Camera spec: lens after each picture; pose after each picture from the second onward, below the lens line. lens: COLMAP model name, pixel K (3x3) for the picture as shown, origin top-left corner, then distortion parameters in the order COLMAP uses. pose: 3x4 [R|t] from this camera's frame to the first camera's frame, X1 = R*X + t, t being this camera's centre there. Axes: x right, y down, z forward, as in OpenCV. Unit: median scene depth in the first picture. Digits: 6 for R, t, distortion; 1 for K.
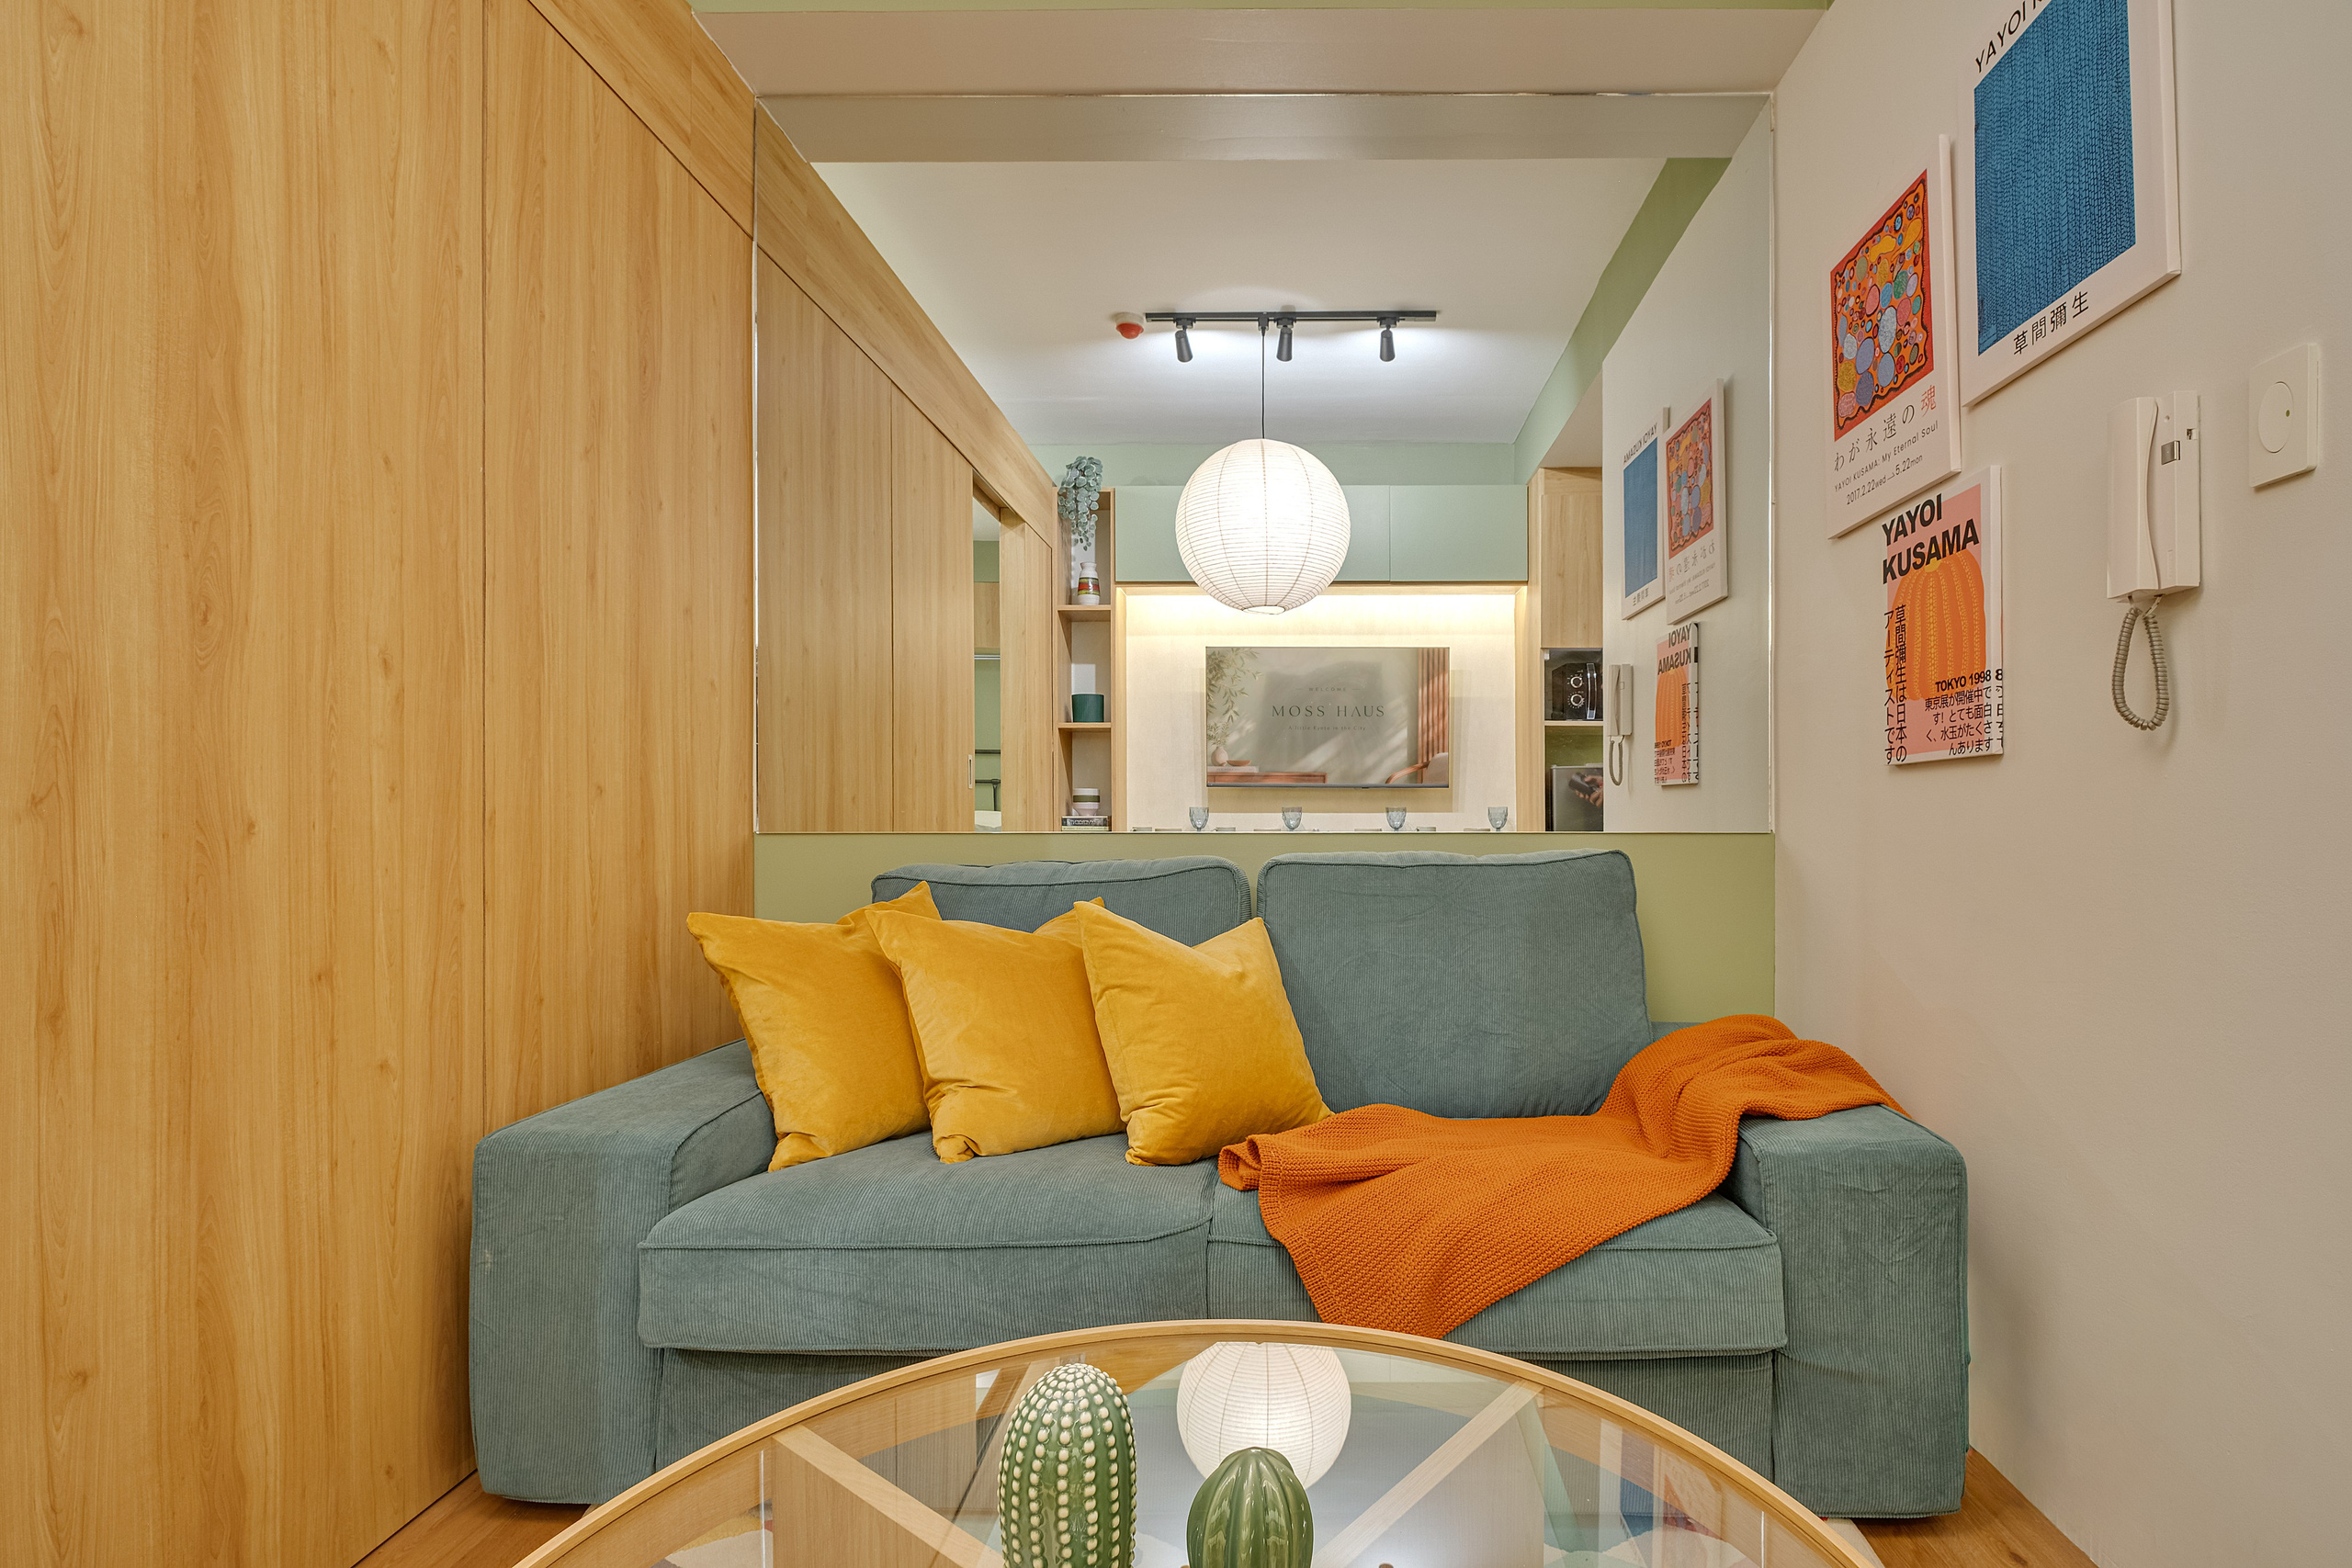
lens RADIAL K [[1185.1, 0, 1343.2], [0, 1185.1, 838.9], [0, 0, 1]] dist [-0.017361, -0.000481]
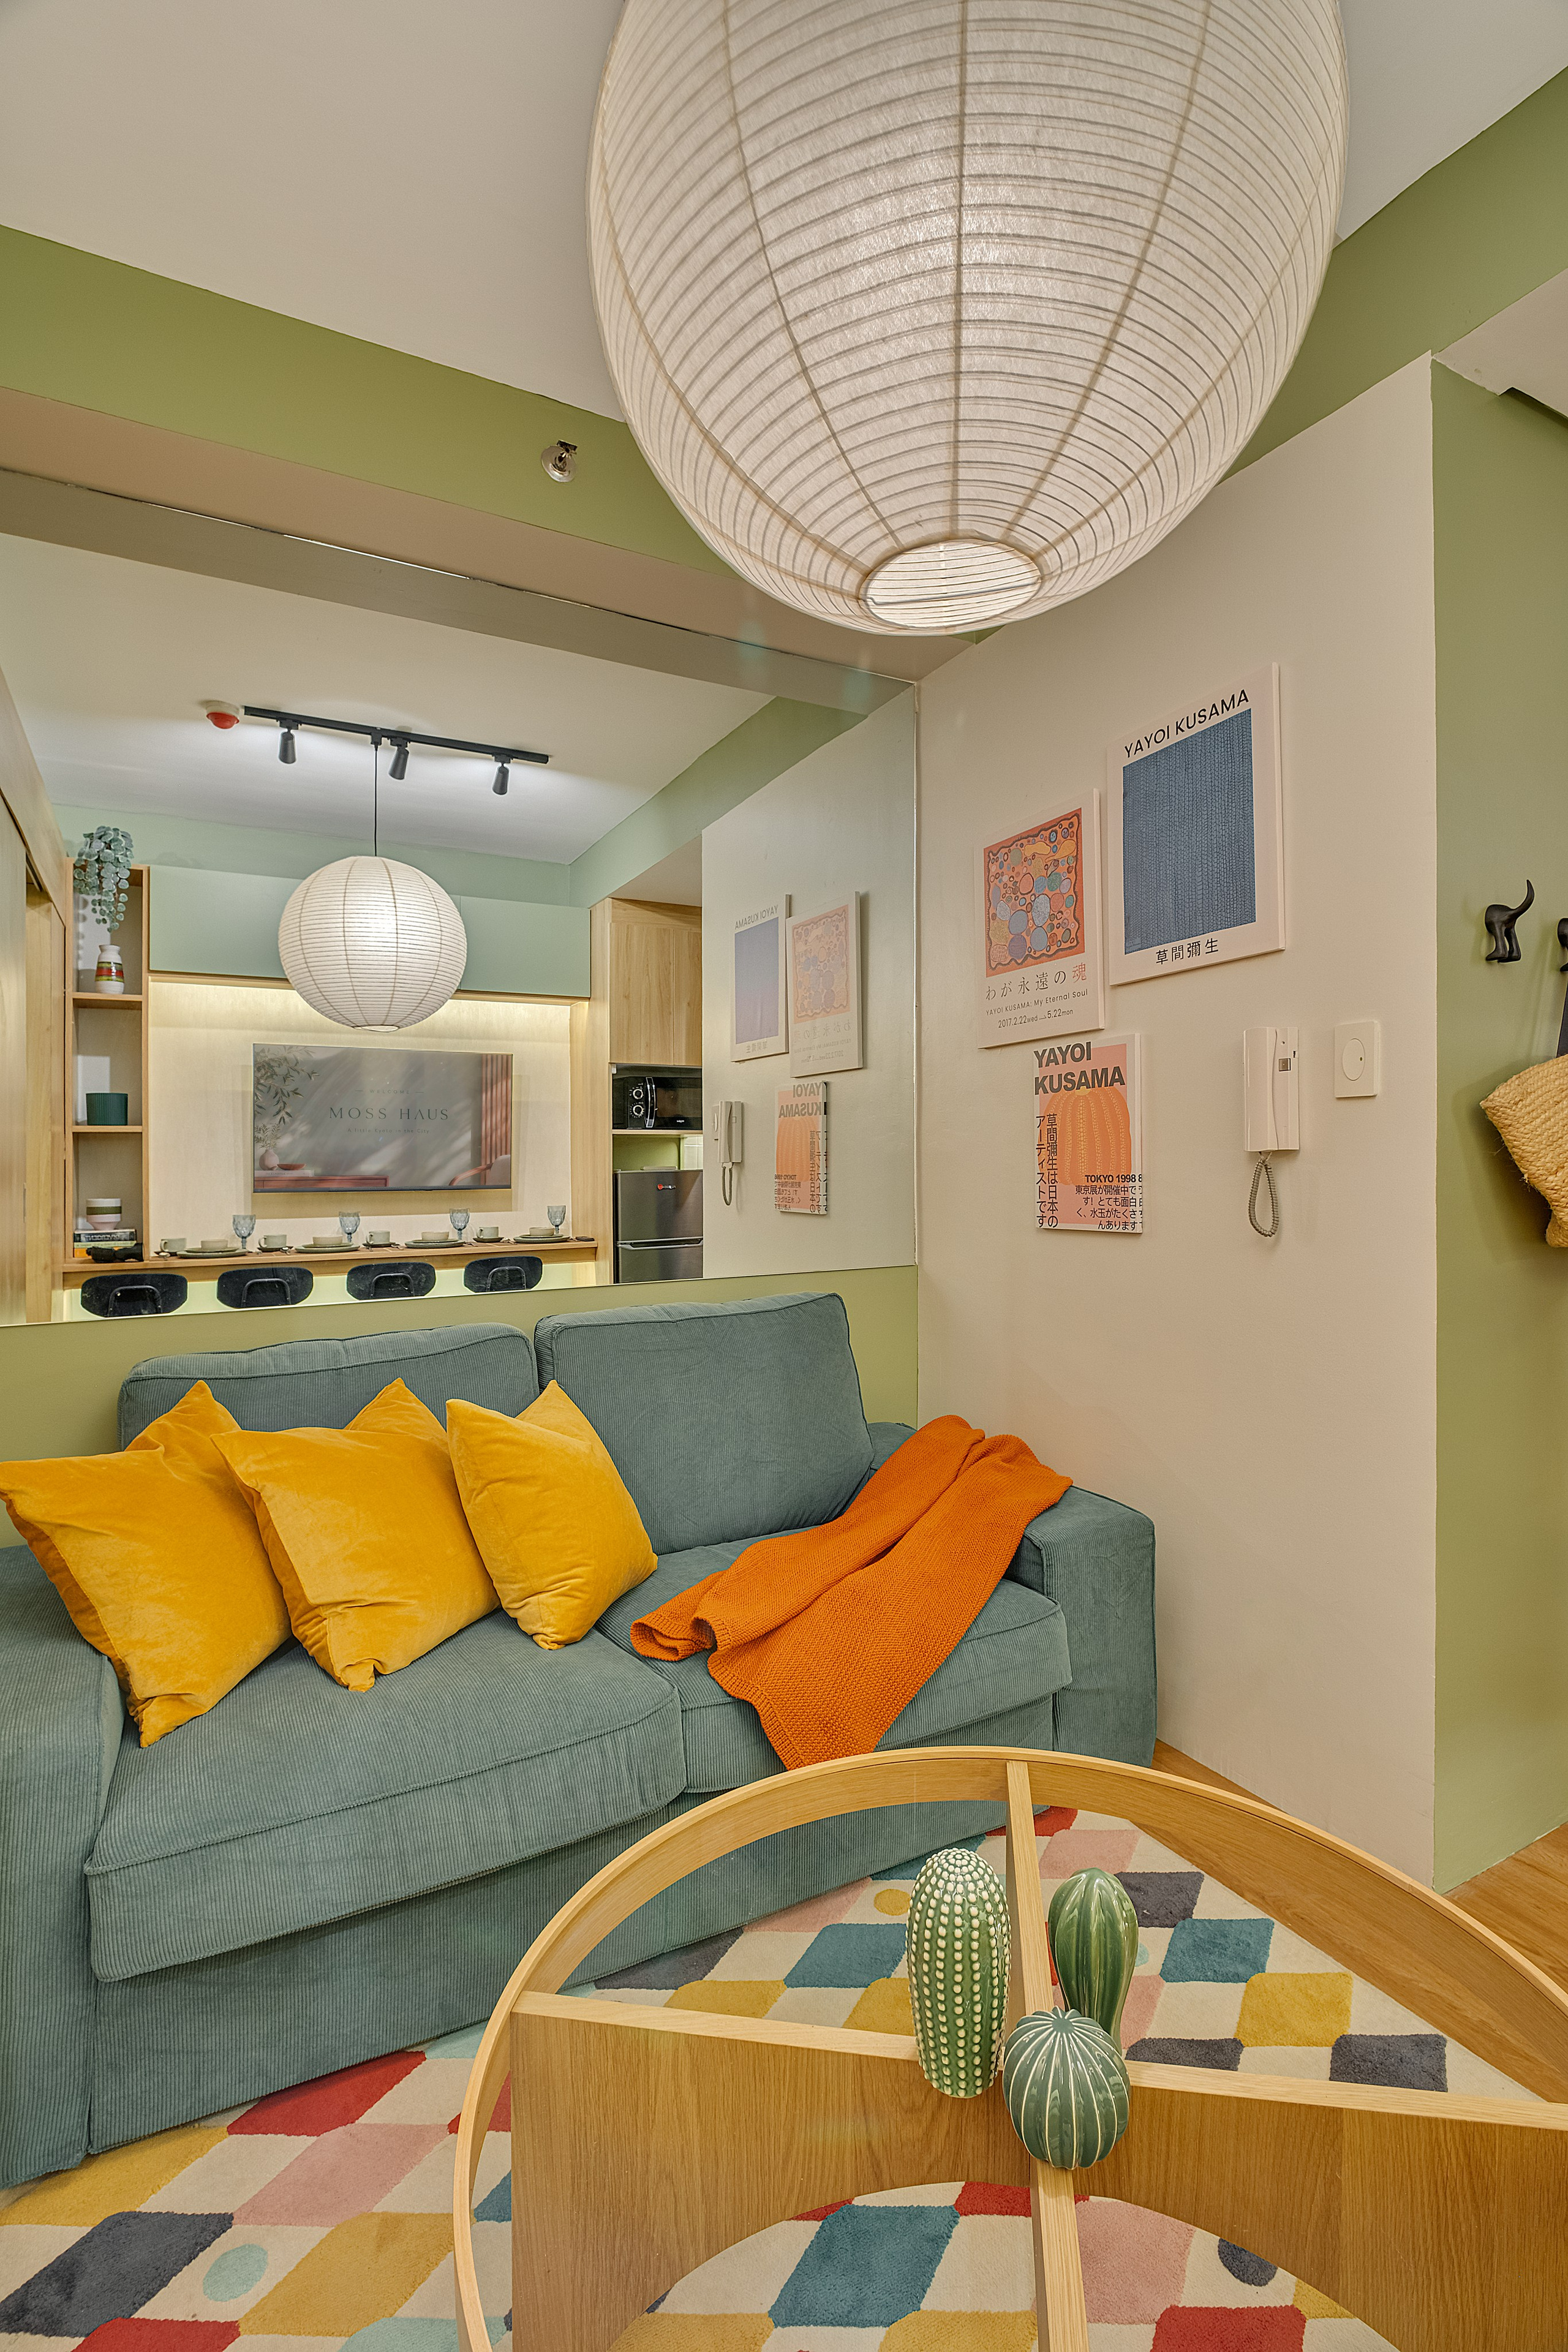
lens RADIAL K [[1137.2, 0, 831.7], [0, 1137.2, 1166.9], [0, 0, 1]] dist [0.001805, -0.024418]
pose [[0.862579, -0.009476, 0.505834, -0.415667], [0.012419, 0.999920, -0.002446, -0.135080], [-0.505770, 0.008391, 0.862627, -0.010724]]
